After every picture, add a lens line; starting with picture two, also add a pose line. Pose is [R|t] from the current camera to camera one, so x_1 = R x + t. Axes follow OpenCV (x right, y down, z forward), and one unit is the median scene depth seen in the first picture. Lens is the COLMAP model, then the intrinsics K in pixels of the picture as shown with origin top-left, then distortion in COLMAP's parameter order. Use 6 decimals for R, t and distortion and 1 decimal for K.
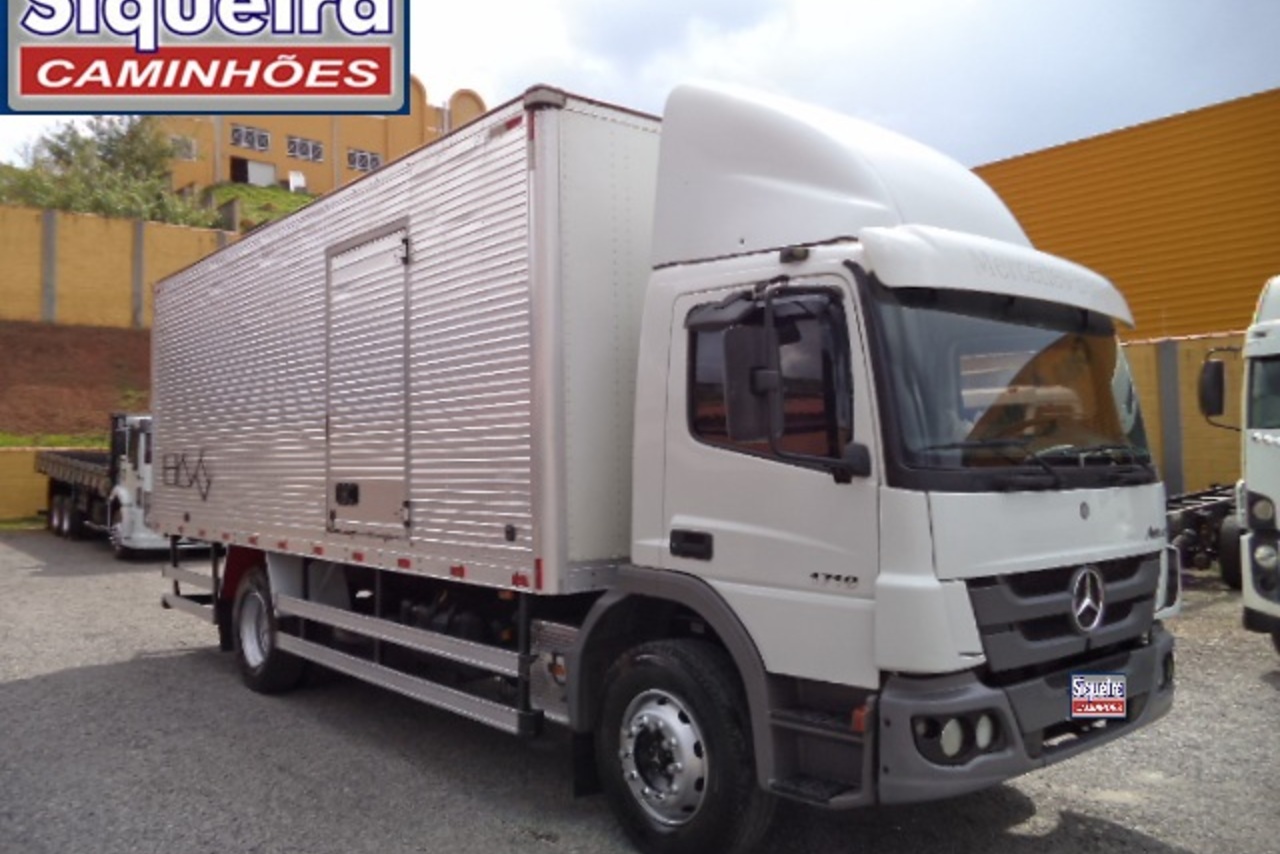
lens RADIAL K [[1017.1, 0, 640.7], [0, 1017.1, 449.0], [0, 0, 1]] dist [-0.023593, -0.007811]
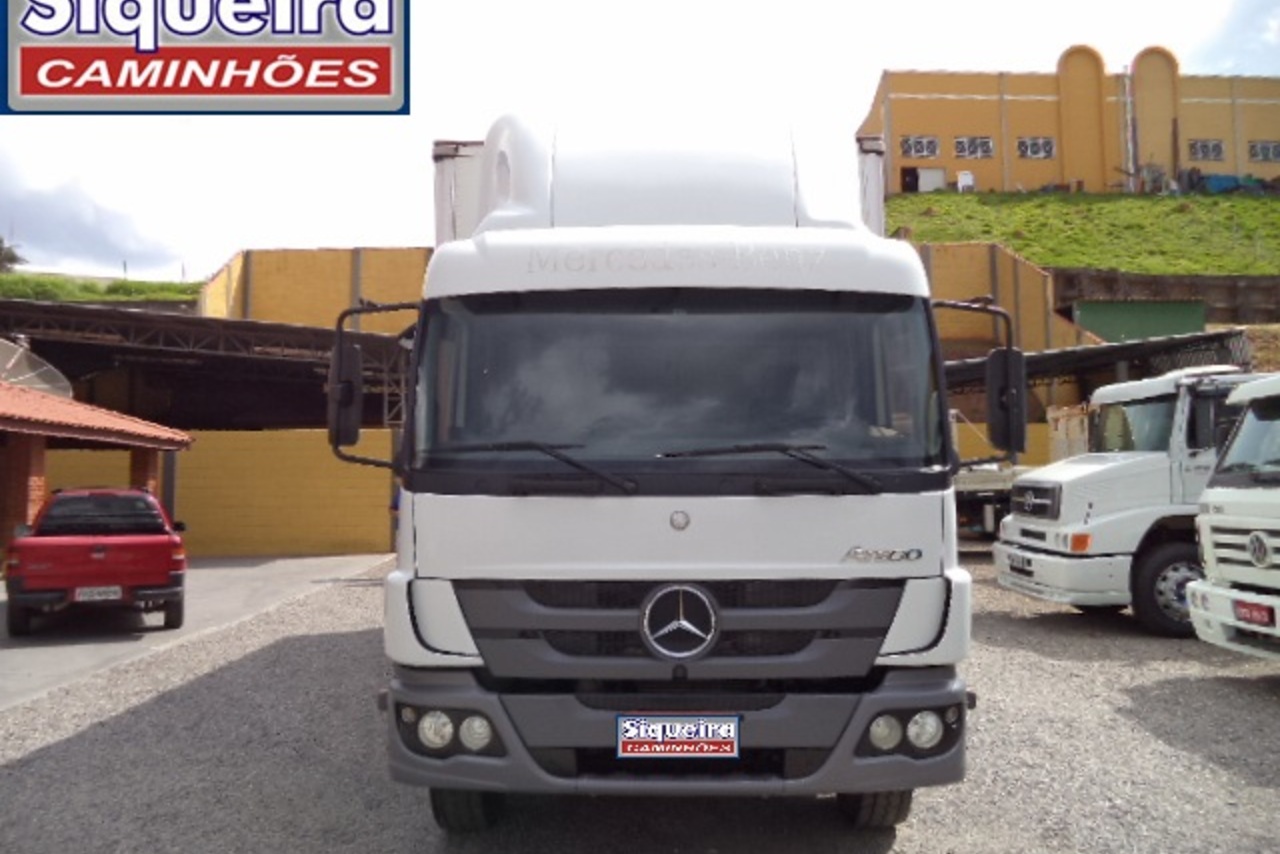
lens RADIAL K [[1017.1, 0, 640.7], [0, 1017.1, 449.0], [0, 0, 1]] dist [-0.023593, -0.007811]
pose [[0.769203, -0.006881, -0.638968, 0.980109], [0.008891, 0.999960, -0.000066, -0.001605], [0.638943, -0.005630, 0.769233, 0.293340]]
